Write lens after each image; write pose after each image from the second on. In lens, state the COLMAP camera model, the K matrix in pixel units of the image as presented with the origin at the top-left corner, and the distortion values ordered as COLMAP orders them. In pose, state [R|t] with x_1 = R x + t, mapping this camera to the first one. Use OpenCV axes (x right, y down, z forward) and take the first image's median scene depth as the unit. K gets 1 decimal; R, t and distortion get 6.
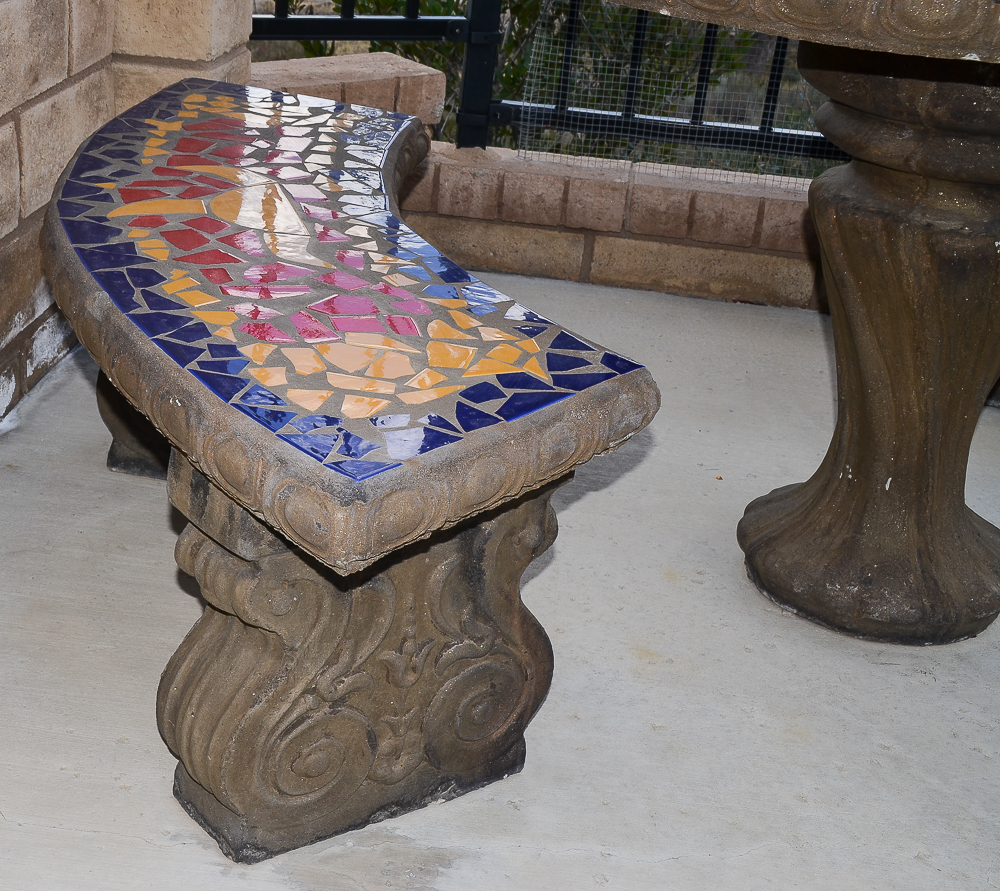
lens RADIAL K [[1618.1, 0, 500.0], [0, 1618.1, 445.5], [0, 0, 1]] dist [0.029182, 0.038964]
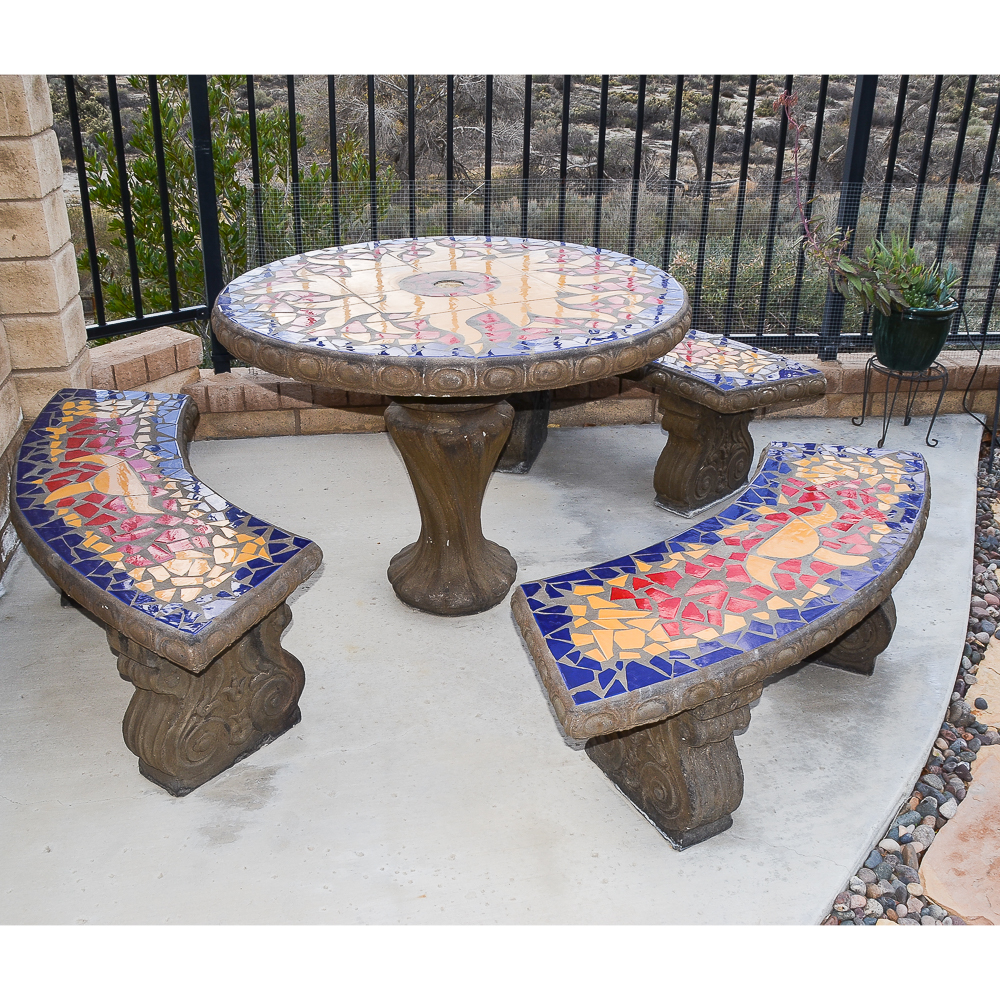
lens RADIAL K [[911.4, 0, 500.0], [0, 911.4, 500.0], [0, 0, 1]] dist [-0.118315, 0.119424]
pose [[0.950536, -0.200027, 0.237634, 0.041161], [0.197077, 0.979714, 0.036360, -0.084371], [-0.240086, 0.012271, 0.970674, -0.250093]]
